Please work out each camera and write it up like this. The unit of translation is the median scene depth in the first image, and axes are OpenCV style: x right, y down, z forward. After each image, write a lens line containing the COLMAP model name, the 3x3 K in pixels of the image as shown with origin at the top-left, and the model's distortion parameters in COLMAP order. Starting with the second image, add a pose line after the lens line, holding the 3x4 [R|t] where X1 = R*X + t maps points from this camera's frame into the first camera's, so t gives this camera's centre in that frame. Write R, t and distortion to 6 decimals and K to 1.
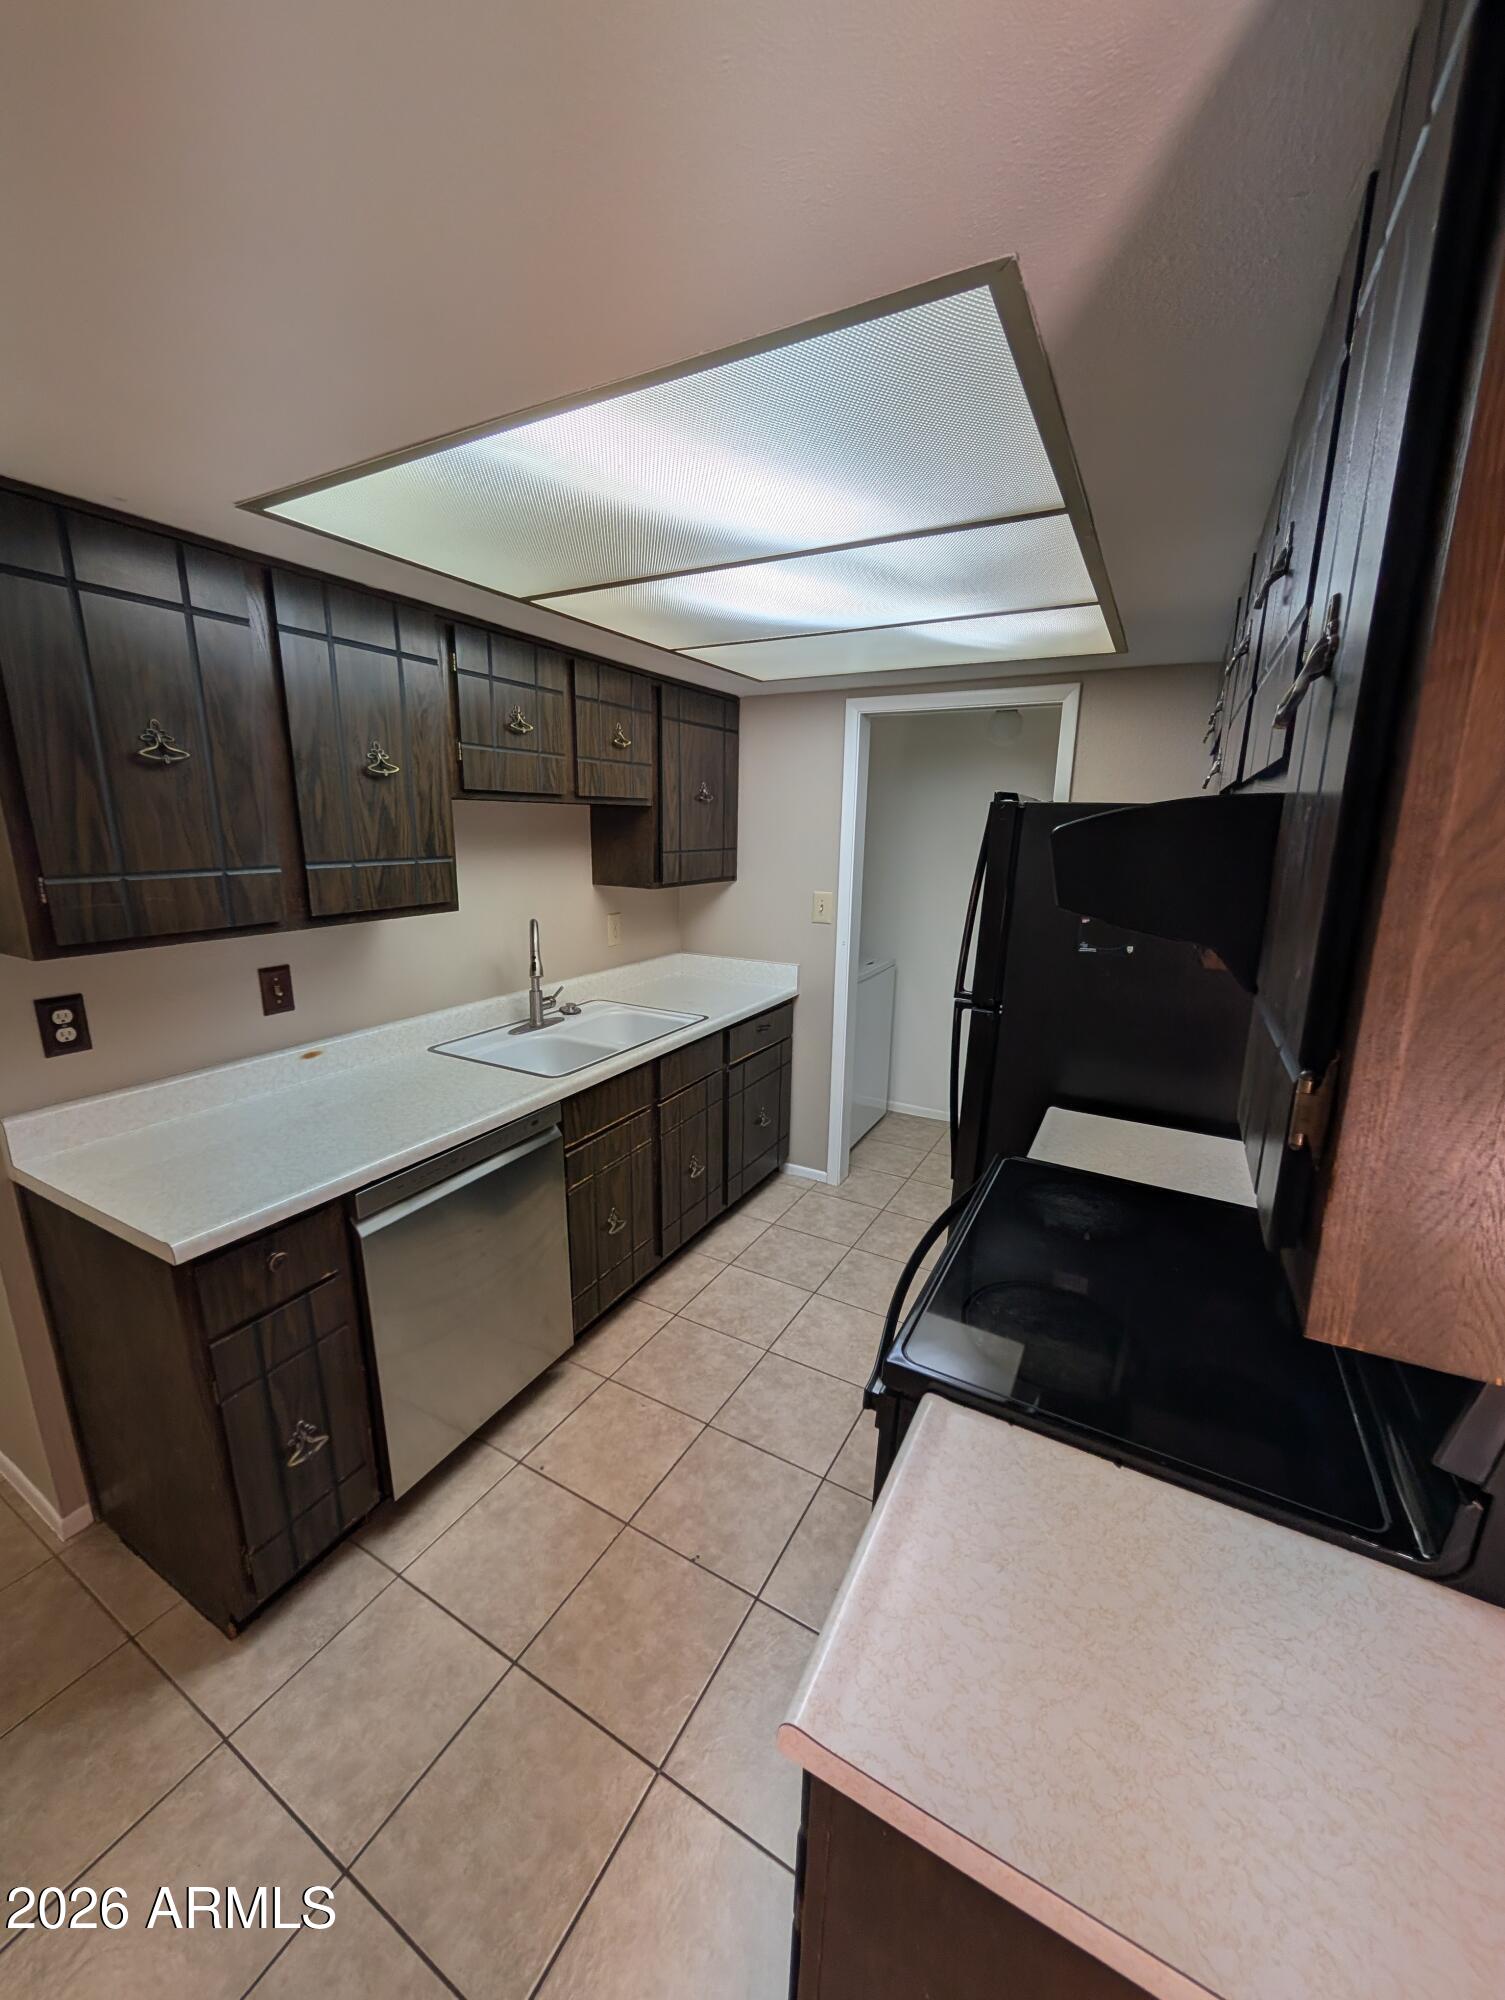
lens RADIAL K [[758.8, 0, 758.2], [0, 758.8, 999.3], [0, 0, 1]] dist [0.001001, 0.000256]
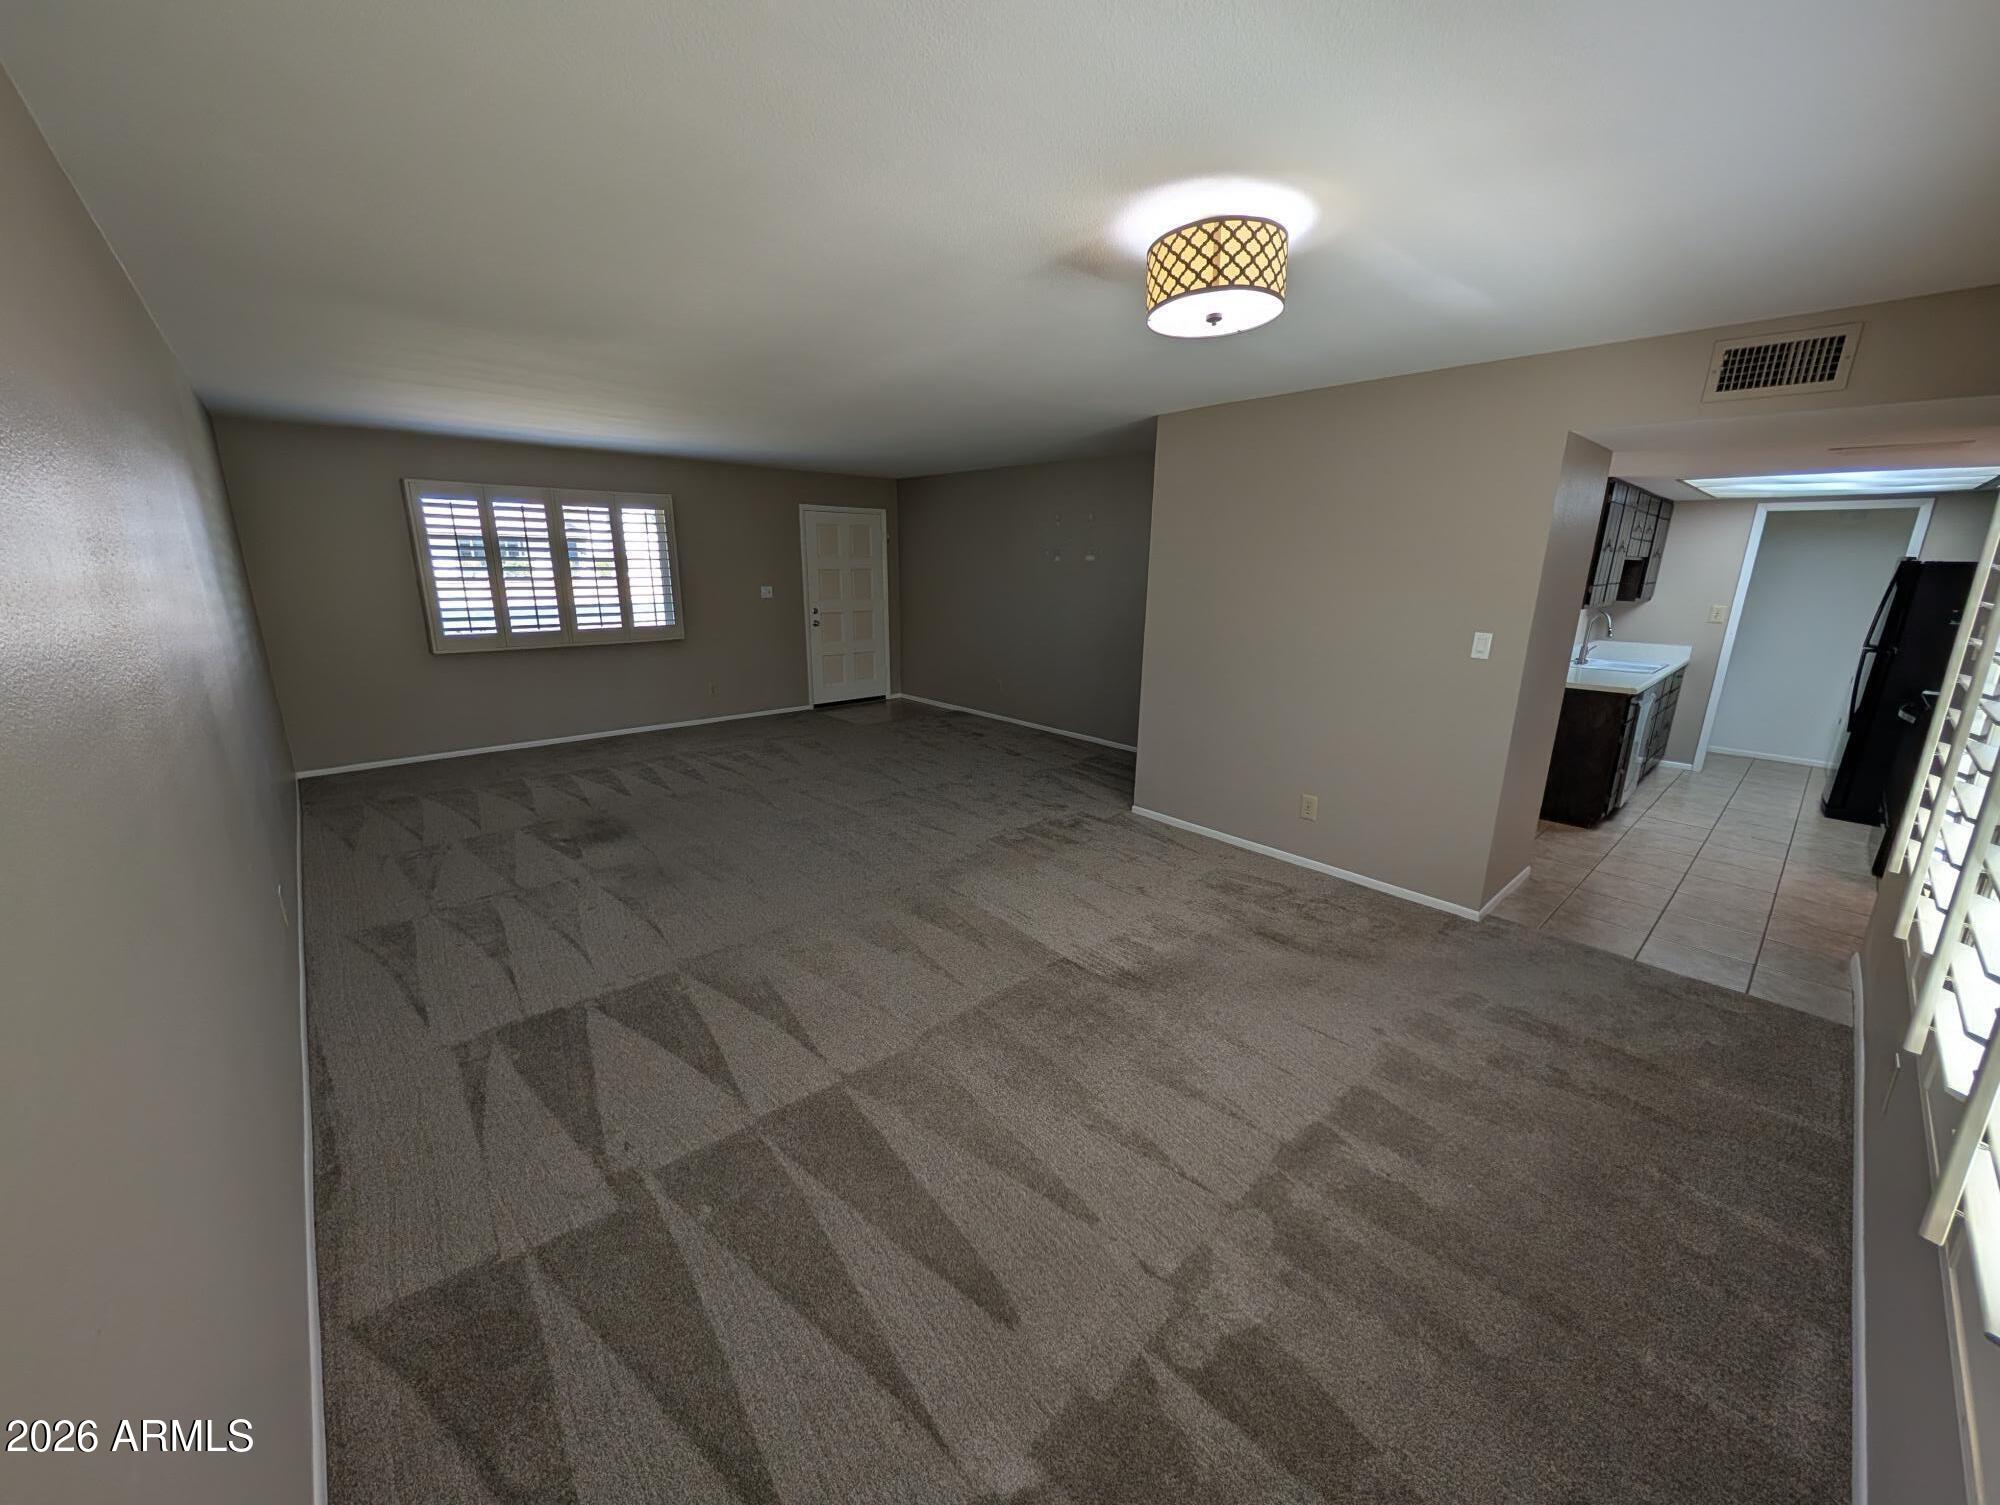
lens RADIAL K [[758.8, 0, 990.0], [0, 758.8, 750.4], [0, 0, 1]] dist [0.001001, 0.000256]
pose [[0.942001, 0.071443, -0.327917, -1.412158], [-0.068585, 0.997439, 0.020288, 0.432703], [0.328527, 0.003379, 0.944489, -1.963537]]
